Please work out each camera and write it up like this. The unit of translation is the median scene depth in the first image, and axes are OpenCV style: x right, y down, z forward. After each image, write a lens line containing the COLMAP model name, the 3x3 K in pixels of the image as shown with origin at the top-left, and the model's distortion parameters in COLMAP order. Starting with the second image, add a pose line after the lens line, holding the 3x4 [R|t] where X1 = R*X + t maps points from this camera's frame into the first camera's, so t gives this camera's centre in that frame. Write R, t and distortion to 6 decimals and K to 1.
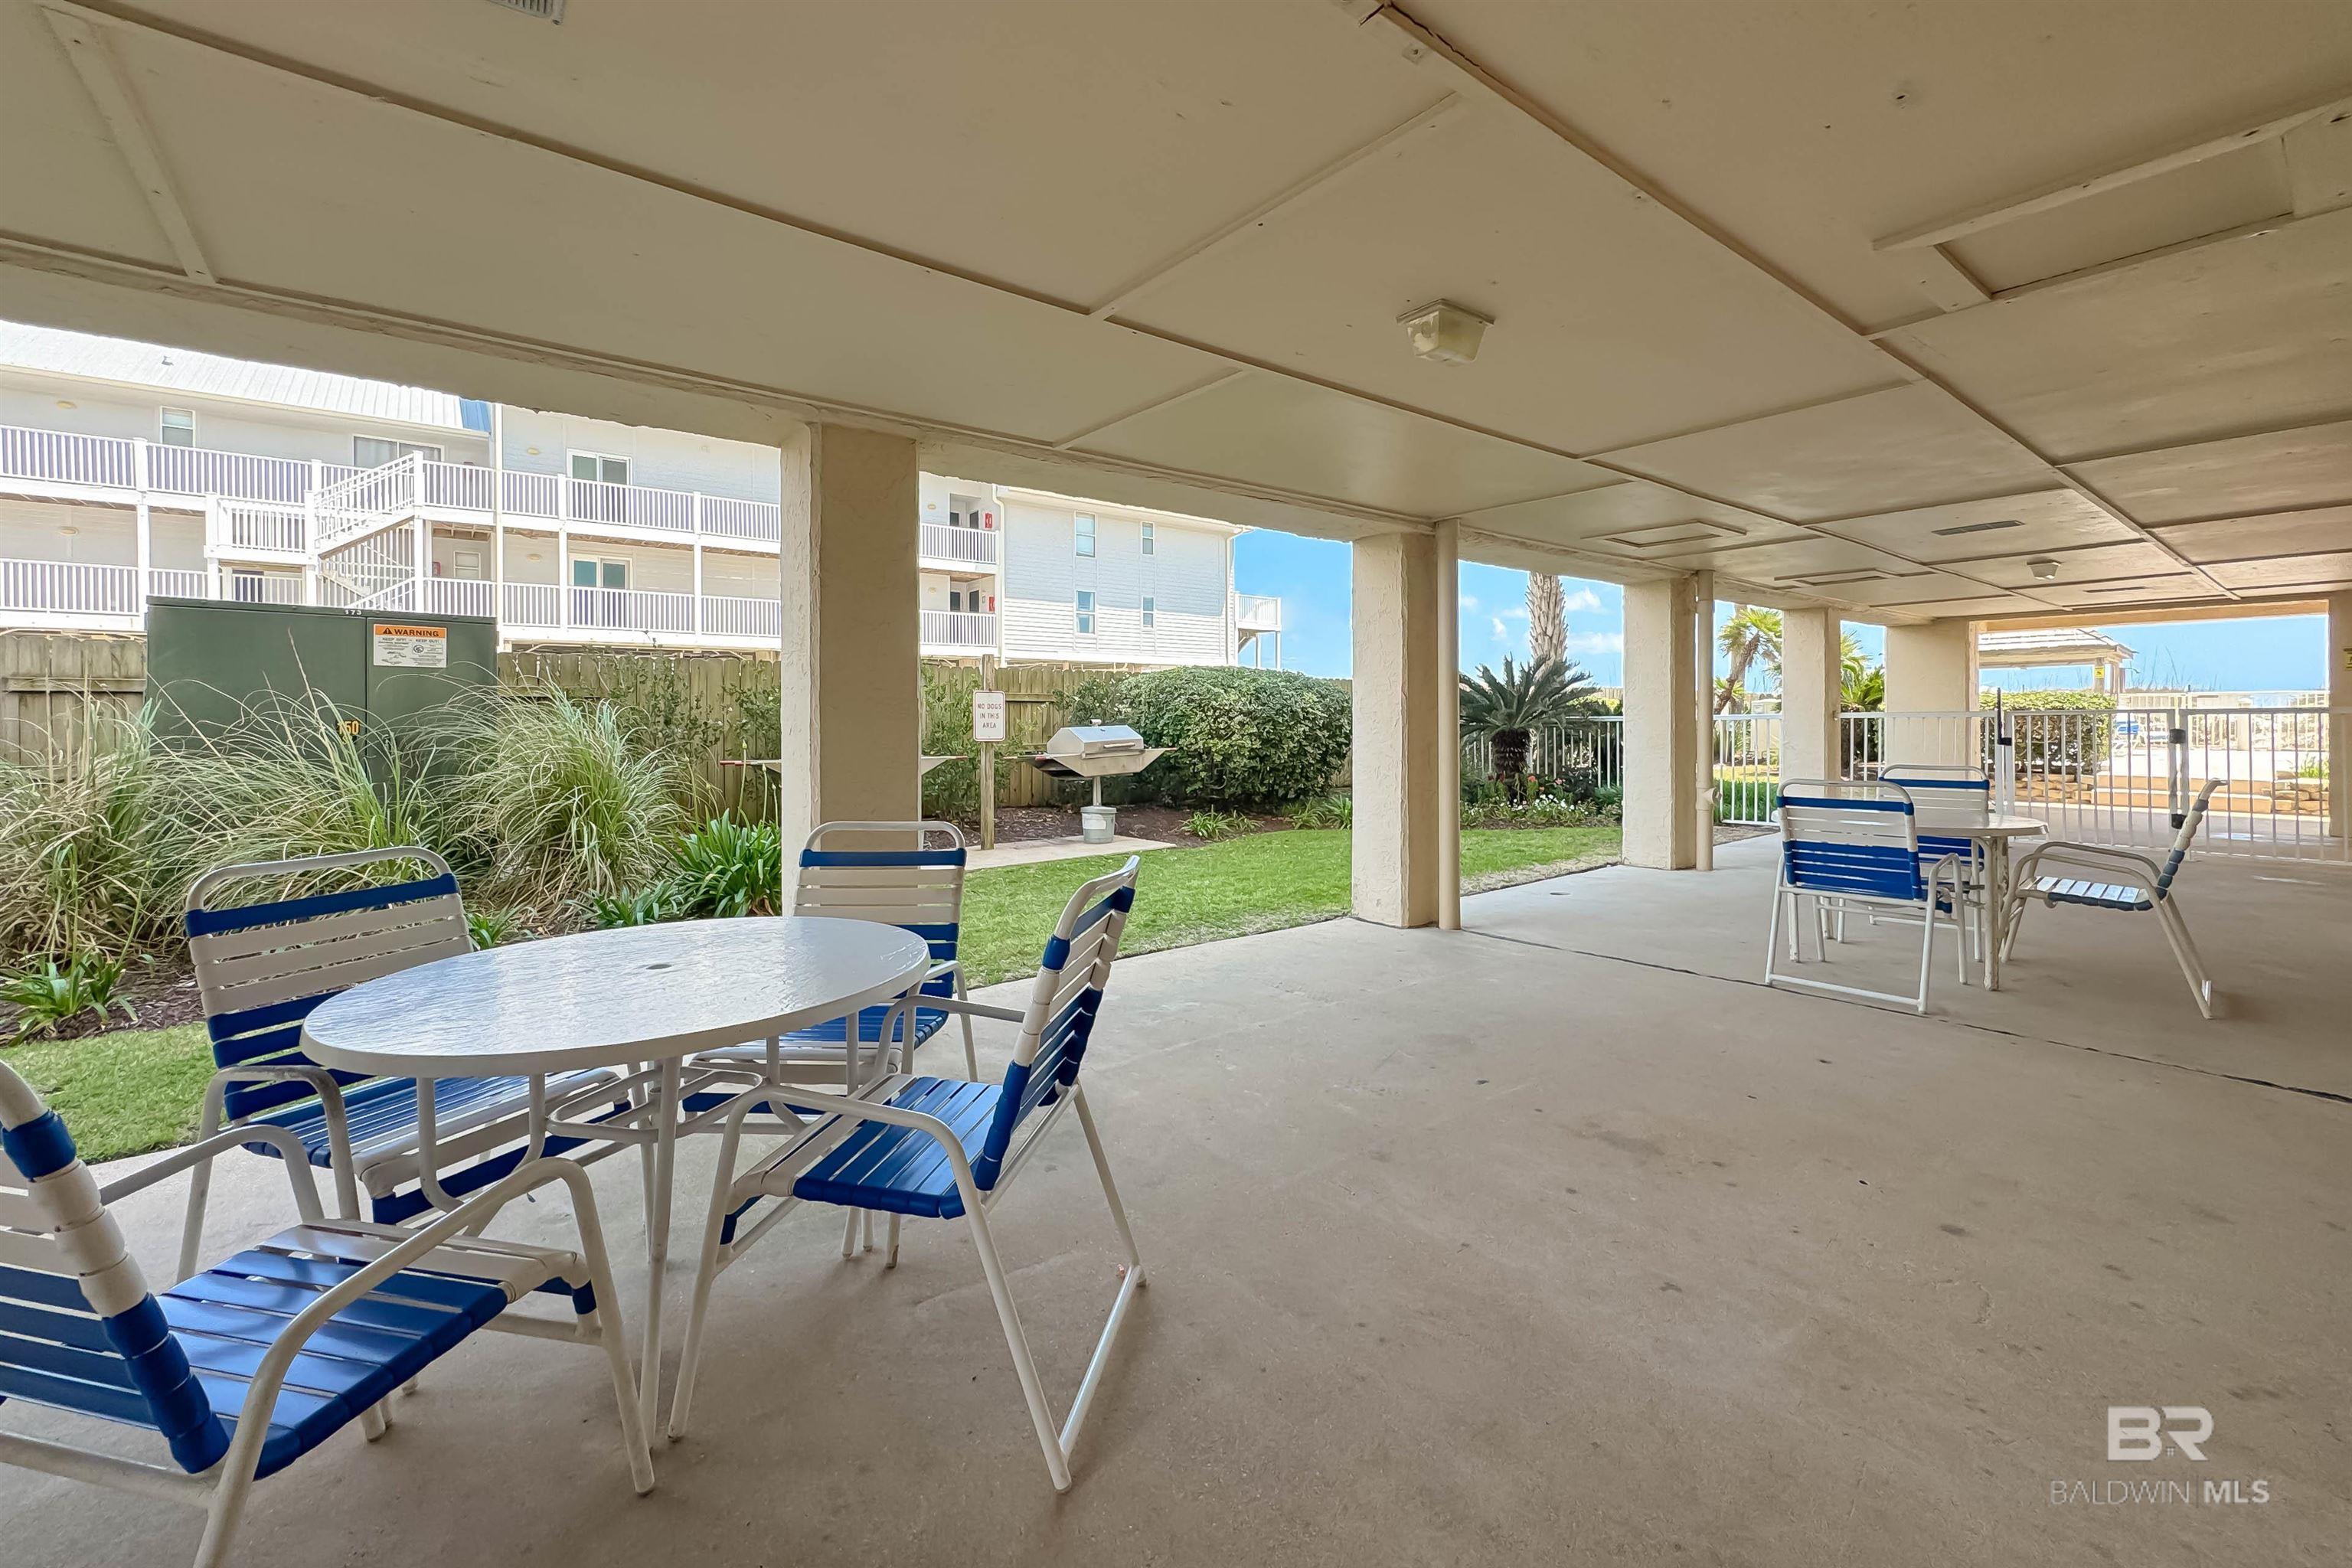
lens RADIAL K [[934.7, 0, 1170.8], [0, 934.7, 714.7], [0, 0, 1]] dist [-0.002173, 0.000332]
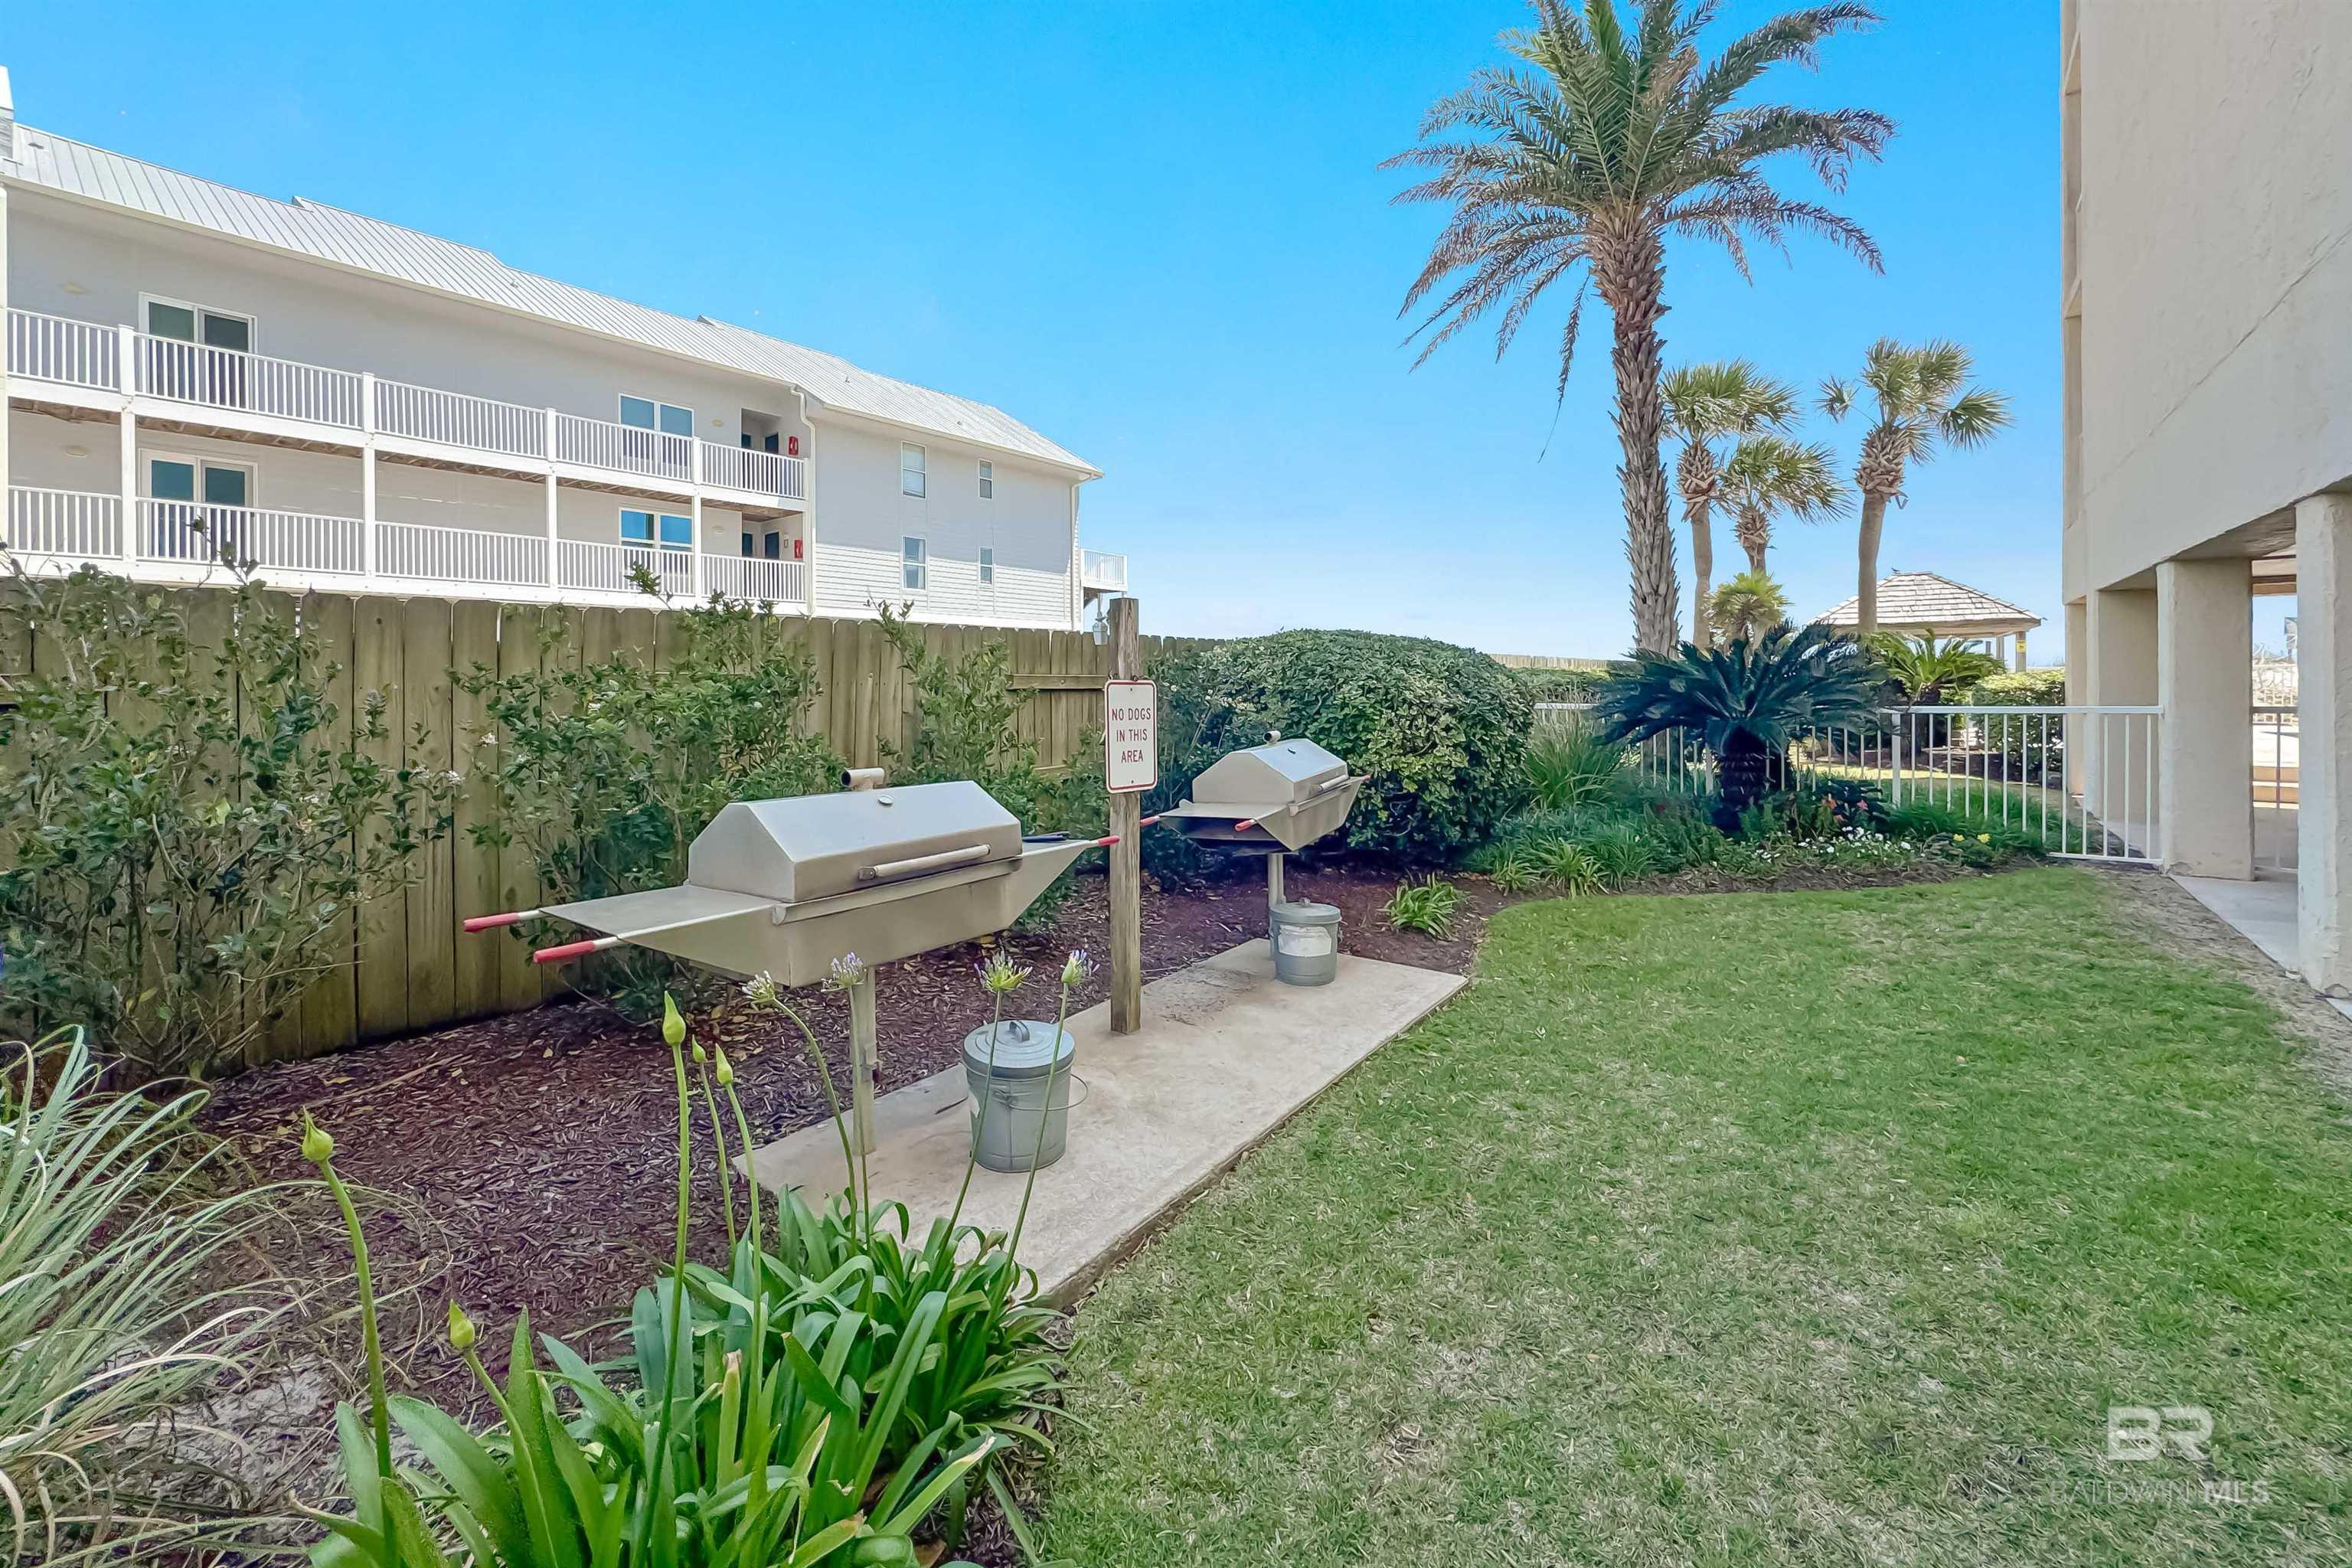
lens RADIAL K [[934.7, 0, 1164.2], [0, 934.7, 677.6], [0, 0, 1]] dist [-0.002173, 0.000332]
pose [[0.971987, -0.000929, 0.235034, -0.094955], [0.001221, 0.999999, -0.001097, -0.008793], [-0.235033, 0.001353, 0.971986, 0.185980]]
